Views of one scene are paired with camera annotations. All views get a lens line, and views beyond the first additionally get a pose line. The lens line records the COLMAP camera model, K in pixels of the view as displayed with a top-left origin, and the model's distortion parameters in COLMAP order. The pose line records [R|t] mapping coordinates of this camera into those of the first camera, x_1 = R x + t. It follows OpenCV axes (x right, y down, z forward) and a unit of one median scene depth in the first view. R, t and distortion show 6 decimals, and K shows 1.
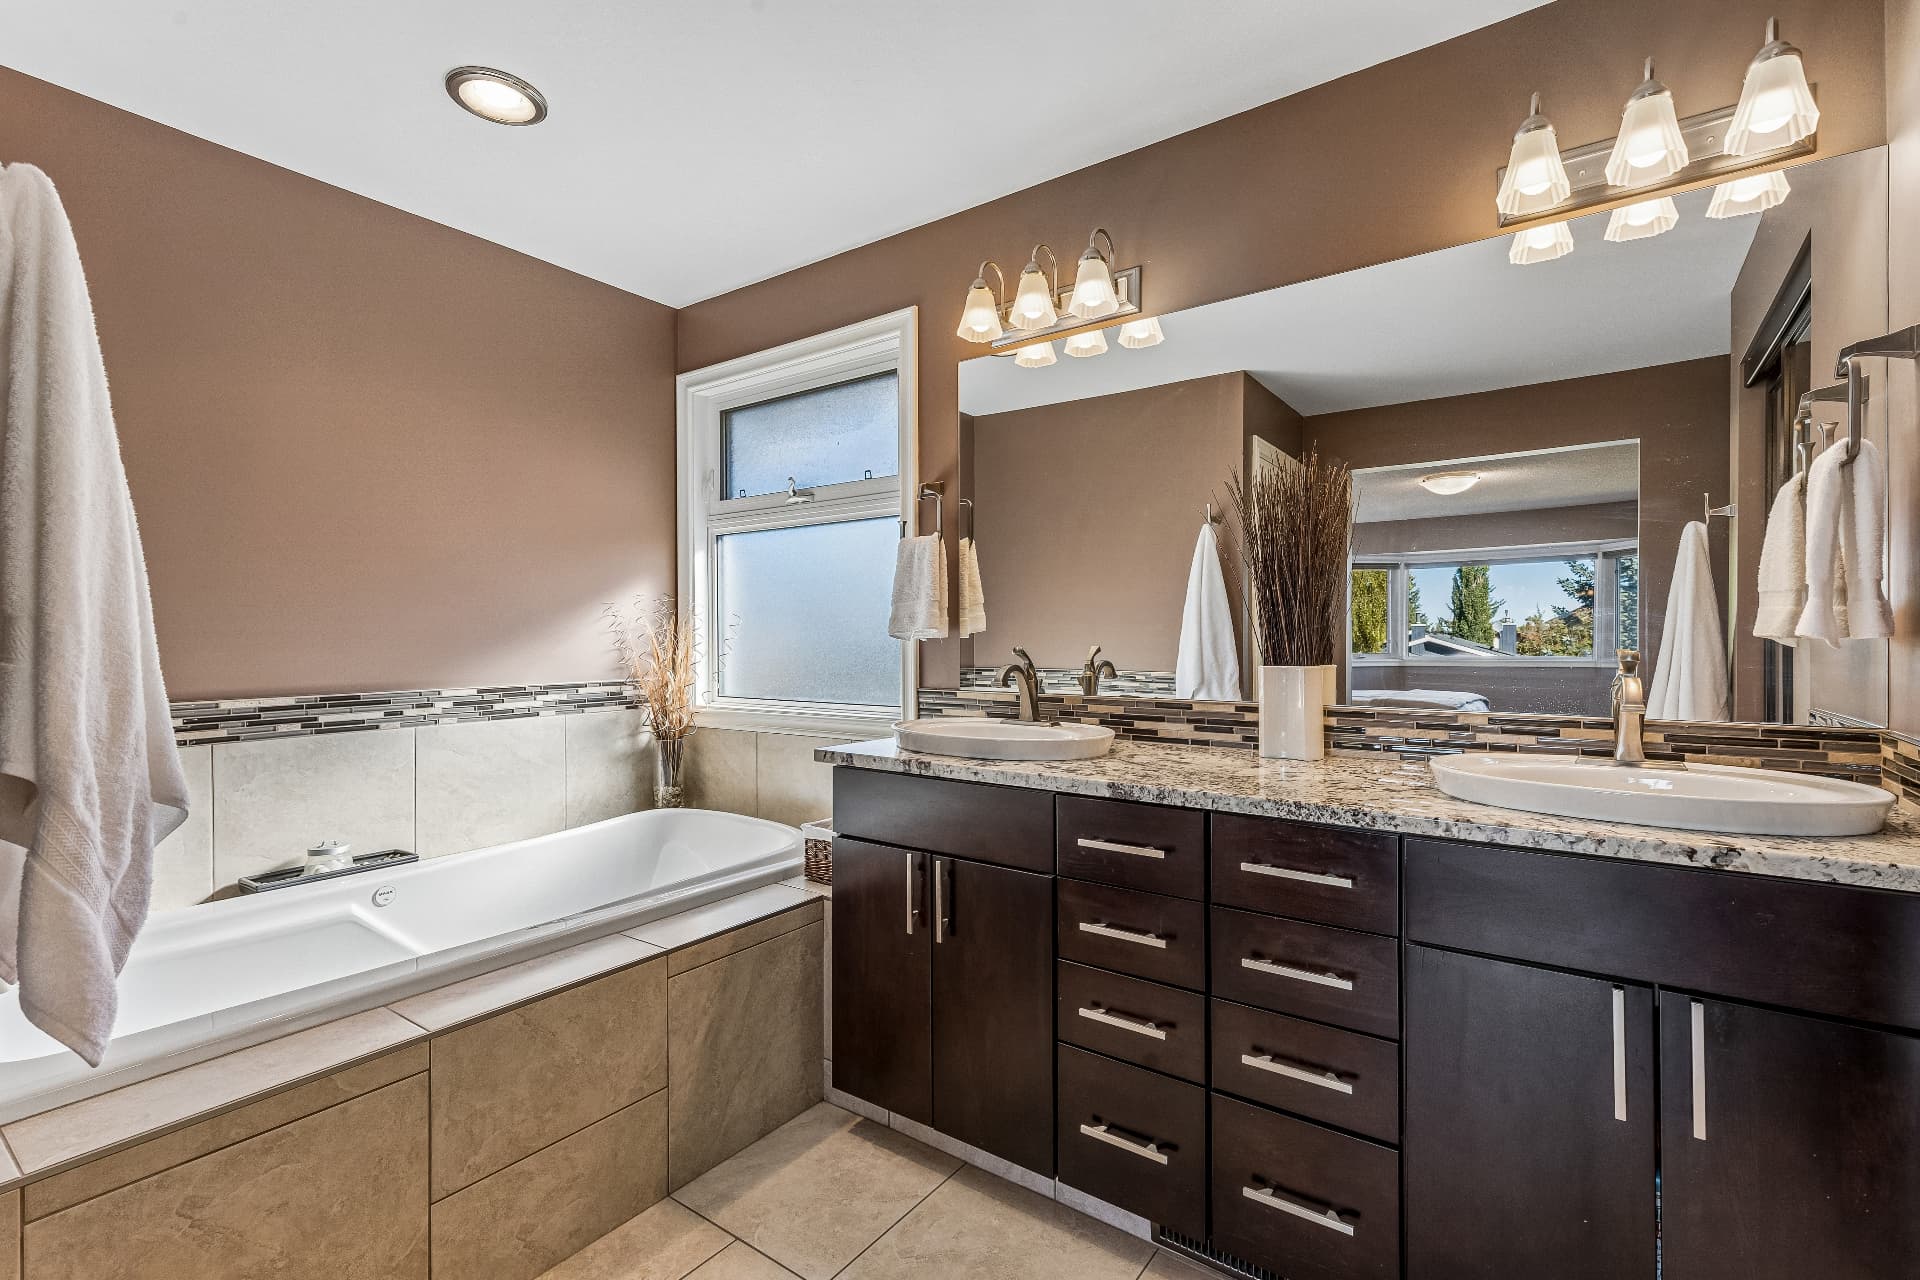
lens RADIAL K [[870.4, 0, 961.6], [0, 870.4, 632.1], [0, 0, 1]] dist [0.023877, -0.012114]
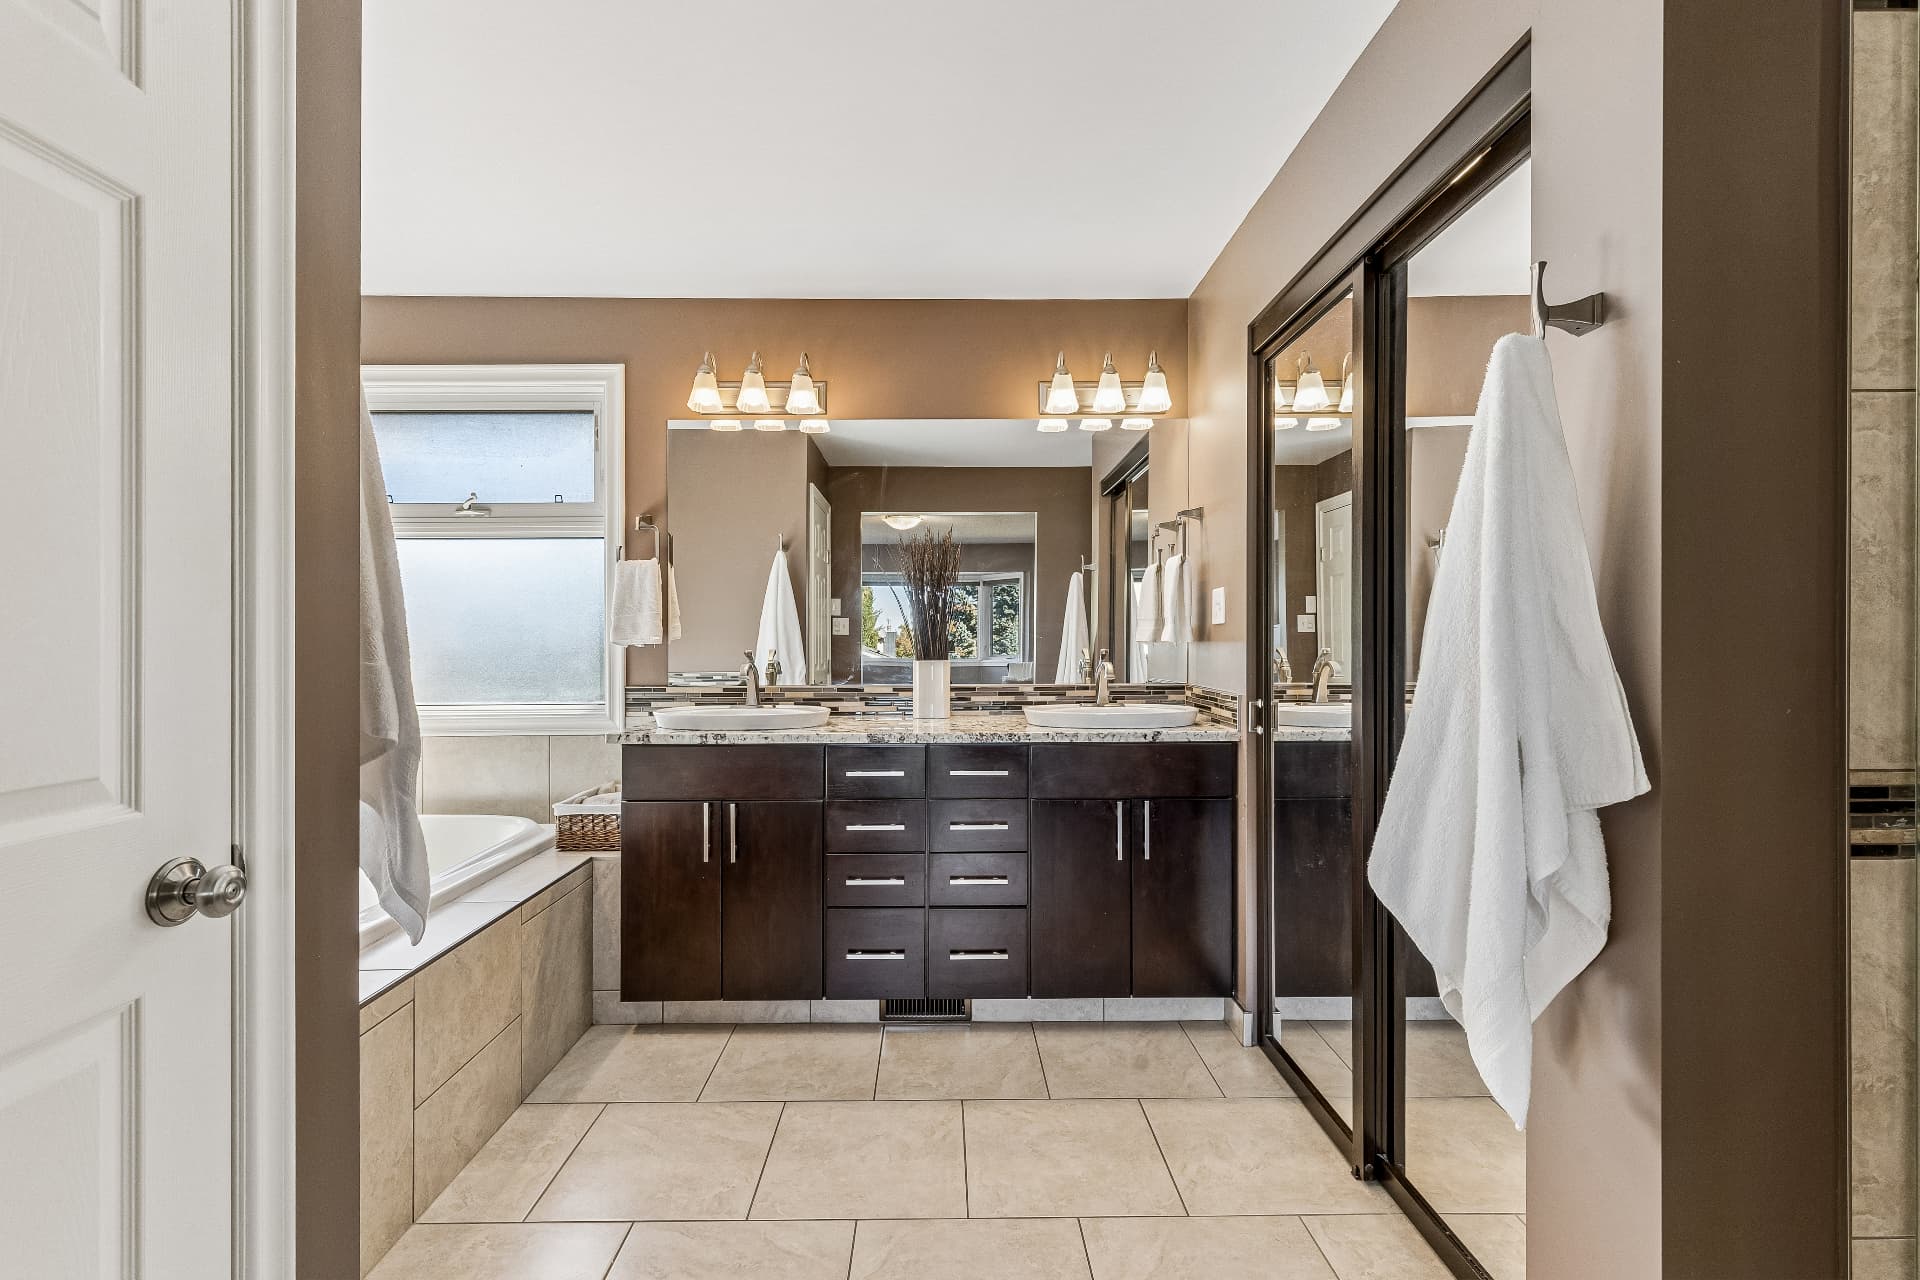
lens RADIAL K [[895.1, 0, 960.0], [0, 895.1, 640.0], [0, 0, 1]] dist [0.001412, 0.000233]
pose [[0.799389, -0.001631, 0.600811, -0.586966], [-0.000480, 0.999994, 0.003352, -0.004314], [-0.600813, -0.002968, 0.799384, -0.351219]]
